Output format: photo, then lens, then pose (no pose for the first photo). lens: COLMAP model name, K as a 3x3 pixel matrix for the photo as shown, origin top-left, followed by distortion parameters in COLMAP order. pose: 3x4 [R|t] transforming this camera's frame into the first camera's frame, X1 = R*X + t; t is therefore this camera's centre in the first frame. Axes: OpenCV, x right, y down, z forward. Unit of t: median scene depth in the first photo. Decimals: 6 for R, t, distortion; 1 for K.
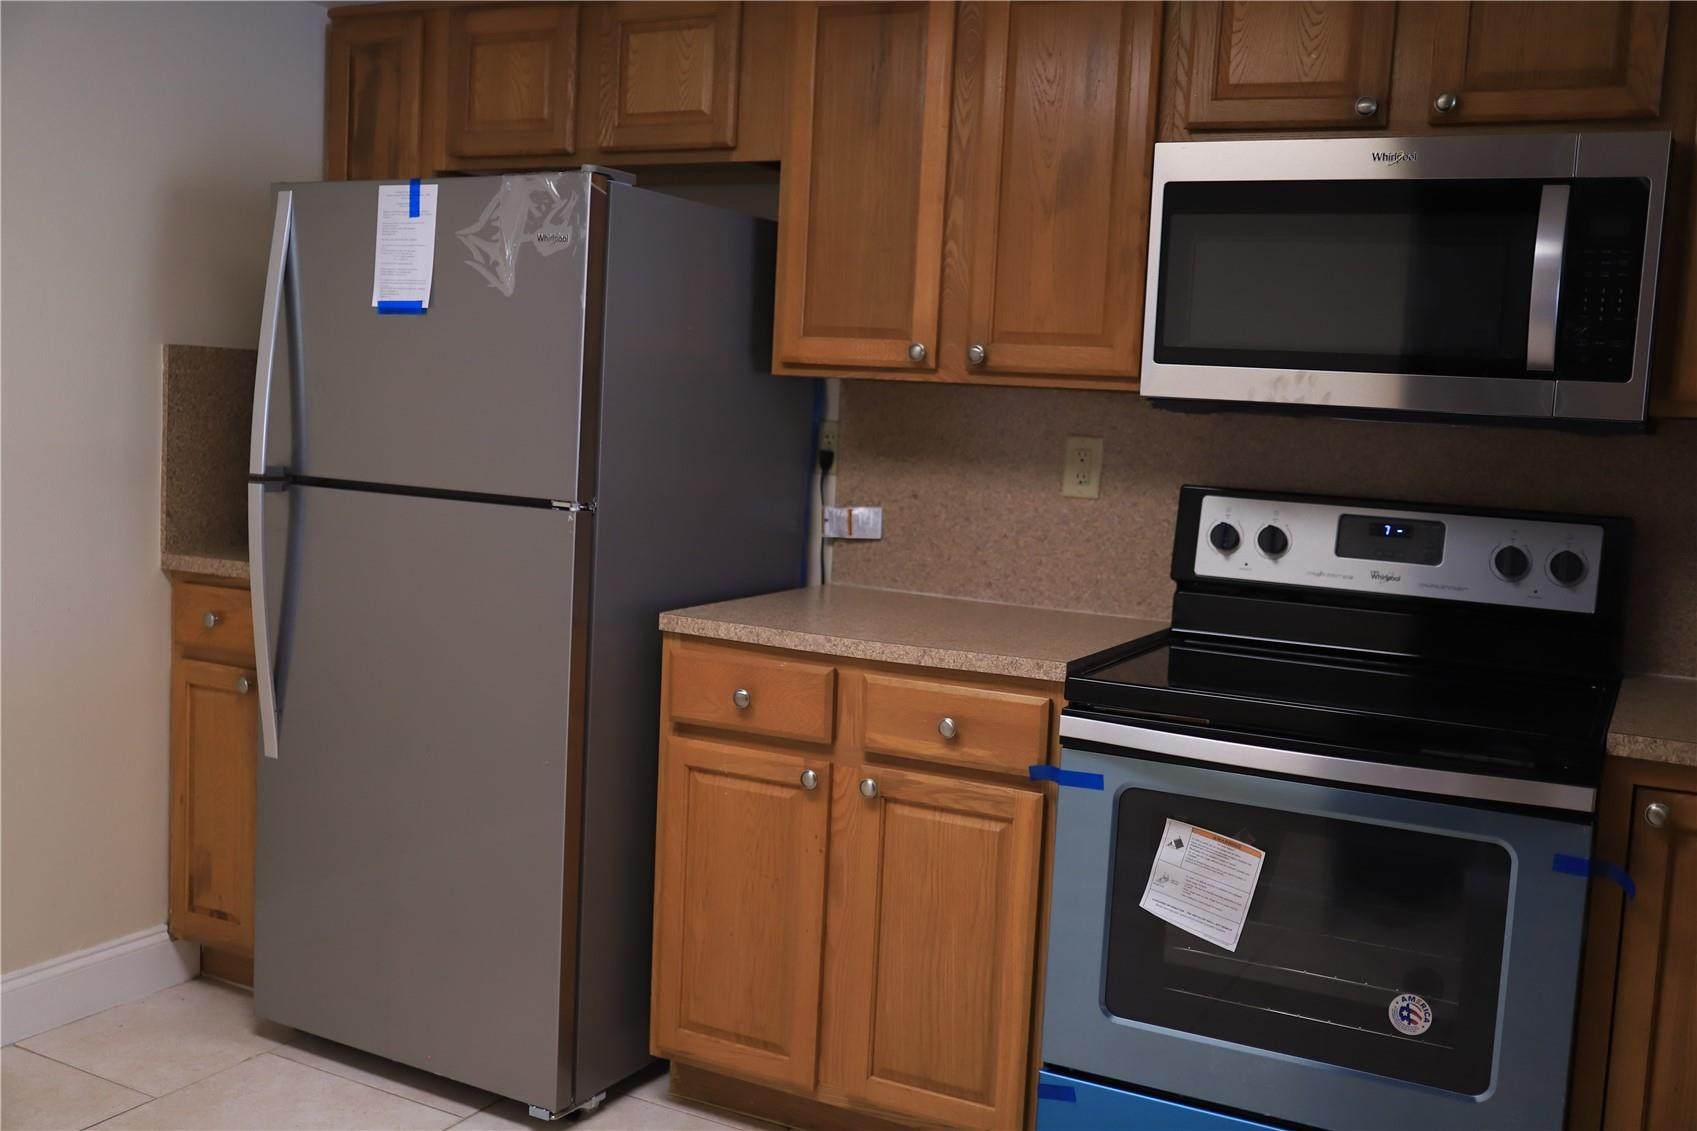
lens RADIAL K [[1612.2, 0, 848.5], [0, 1612.2, 565.5], [0, 0, 1]] dist [-0.067420, 0.082297]
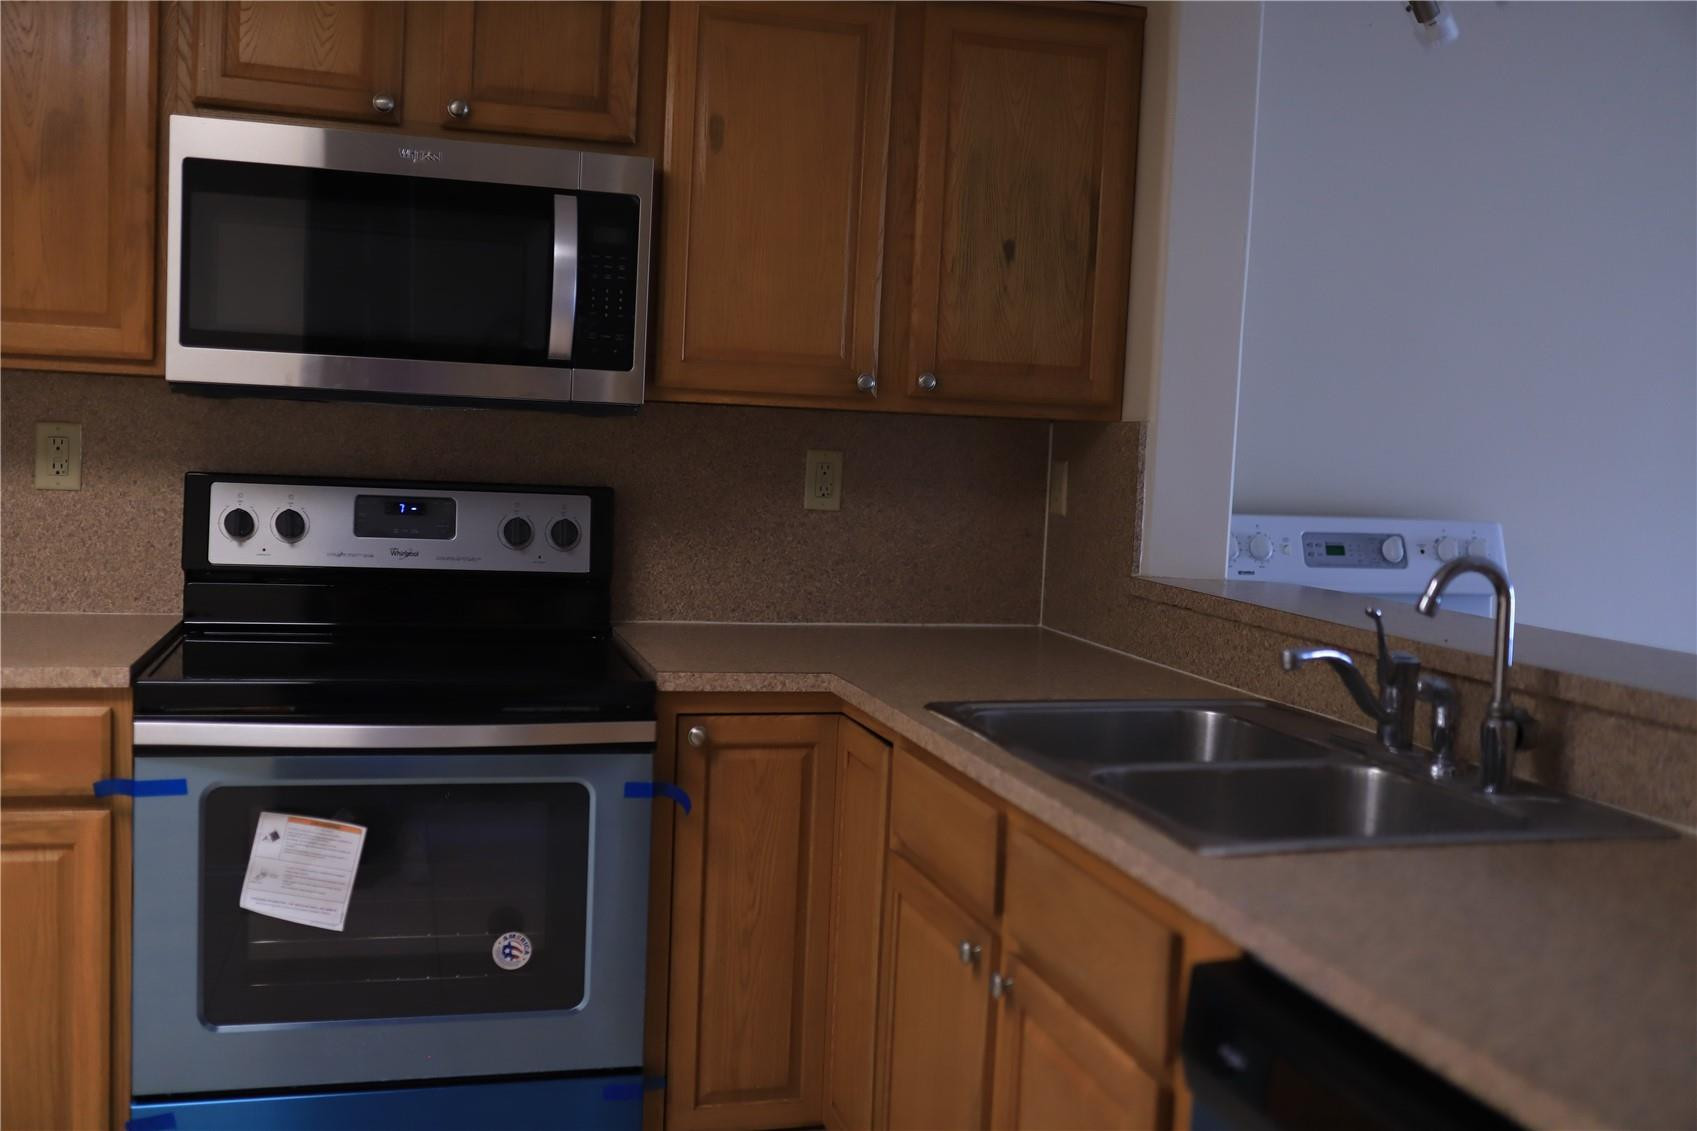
lens RADIAL K [[1612.2, 0, 848.5], [0, 1612.2, 565.5], [0, 0, 1]] dist [-0.067420, 0.082297]
pose [[0.724237, -0.071059, 0.685880, -0.190705], [0.059708, 0.997403, 0.040286, -0.010505], [-0.686962, 0.011776, 0.726598, 0.038212]]
